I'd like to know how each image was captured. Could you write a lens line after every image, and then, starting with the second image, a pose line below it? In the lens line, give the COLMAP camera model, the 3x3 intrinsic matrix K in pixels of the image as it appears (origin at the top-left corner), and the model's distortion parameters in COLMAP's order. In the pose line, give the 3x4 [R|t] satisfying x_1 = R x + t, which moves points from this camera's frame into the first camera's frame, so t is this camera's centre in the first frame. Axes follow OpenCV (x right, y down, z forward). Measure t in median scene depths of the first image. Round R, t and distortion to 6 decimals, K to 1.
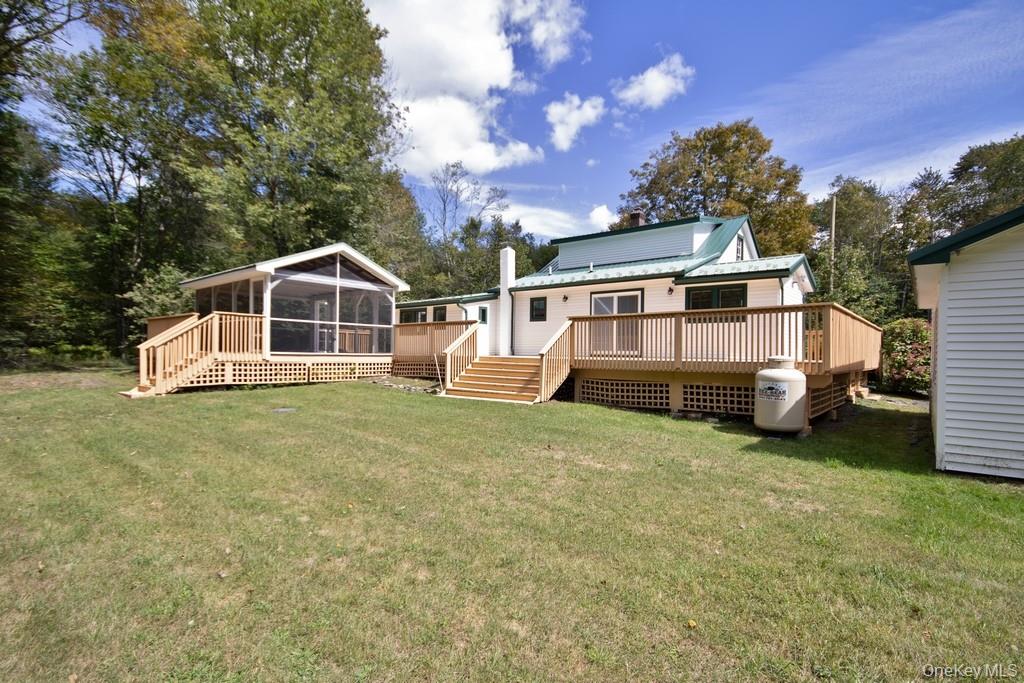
lens RADIAL K [[504.3, 0, 510.9], [0, 504.3, 345.3], [0, 0, 1]] dist [-0.001189, -0.000154]
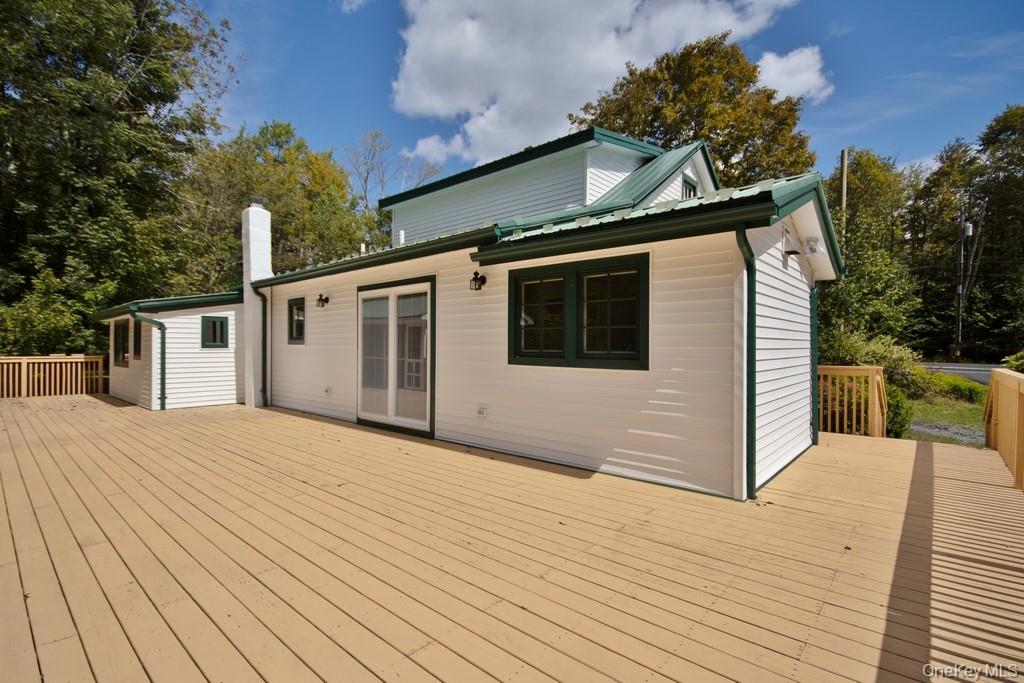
lens RADIAL K [[472.3, 0, 513.2], [0, 472.3, 344.4], [0, 0, 1]] dist [0.001324, 0.000136]
pose [[0.999665, -0.011390, -0.023235, 0.284402], [0.011702, 0.999843, 0.013335, -0.049883], [0.023080, -0.013602, 0.999641, 0.501824]]
